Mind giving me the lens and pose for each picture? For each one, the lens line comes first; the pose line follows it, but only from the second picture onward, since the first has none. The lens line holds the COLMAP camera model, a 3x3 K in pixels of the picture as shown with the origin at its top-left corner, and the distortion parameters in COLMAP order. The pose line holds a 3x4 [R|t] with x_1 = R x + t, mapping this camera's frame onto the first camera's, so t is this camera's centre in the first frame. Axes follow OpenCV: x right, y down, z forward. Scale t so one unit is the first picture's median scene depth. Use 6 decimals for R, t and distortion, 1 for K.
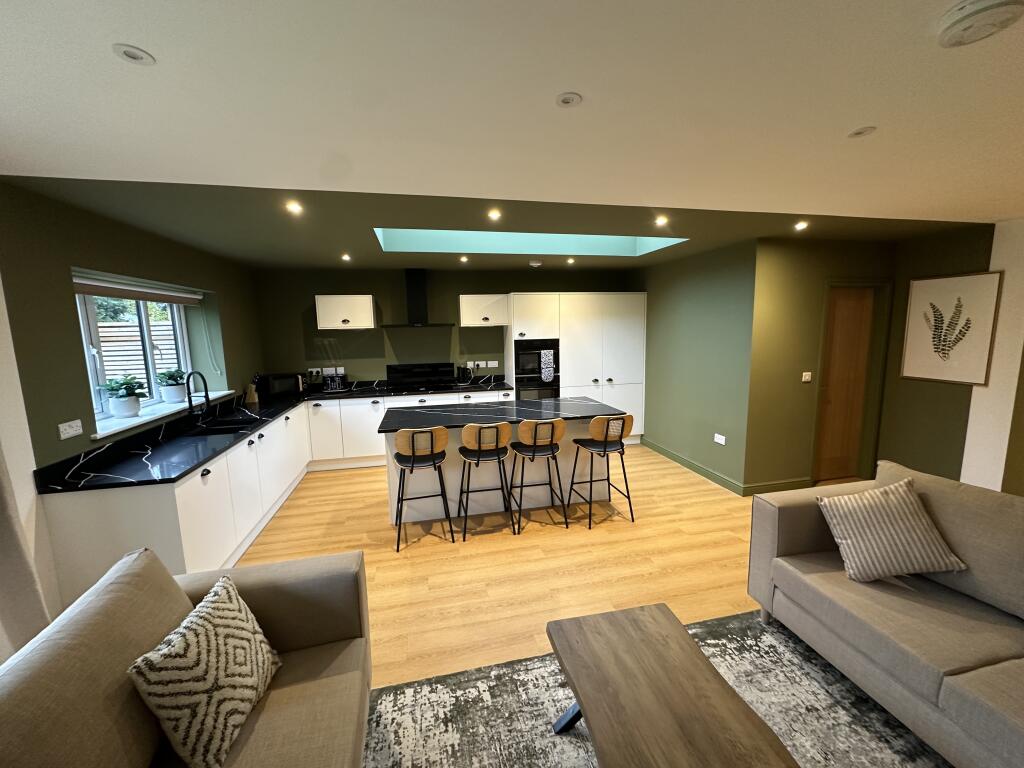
lens RADIAL K [[408.1, 0, 510.4], [0, 408.1, 383.4], [0, 0, 1]] dist [-0.004187, 0.000524]
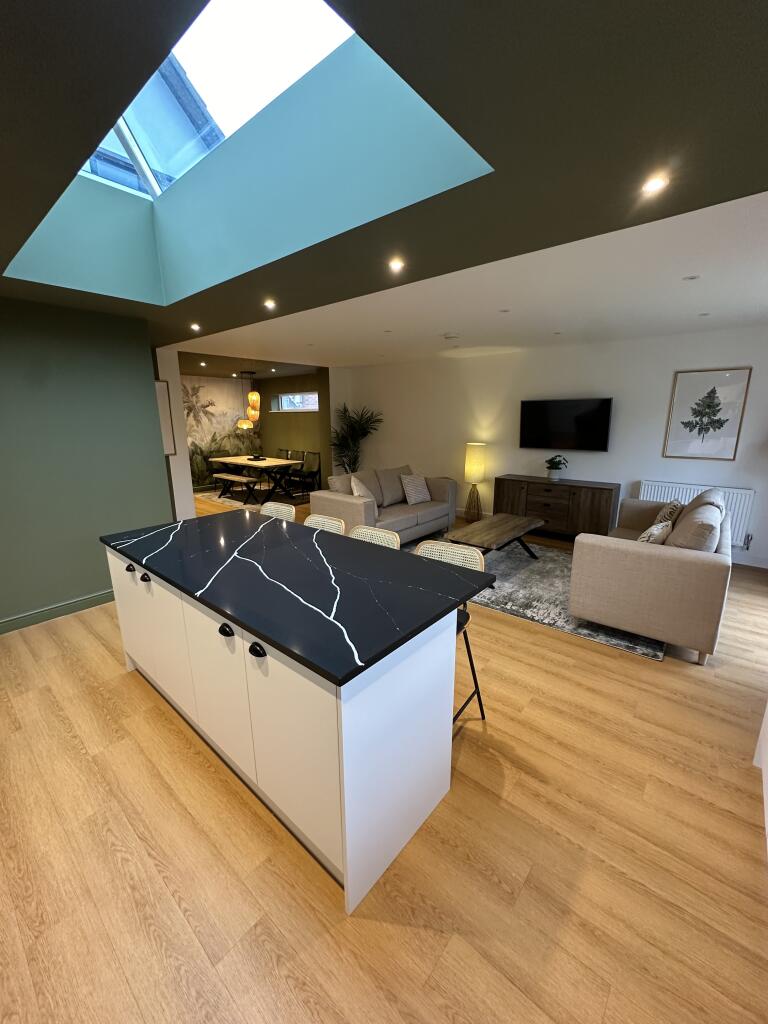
lens RADIAL K [[408.1, 0, 382.8], [0, 408.1, 512.0], [0, 0, 1]] dist [-0.004187, 0.000524]
pose [[-0.602450, -0.162757, 0.781386, -1.060825], [0.127769, 0.946698, 0.295701, -0.261929], [-0.787864, 0.277981, -0.549543, 2.271178]]
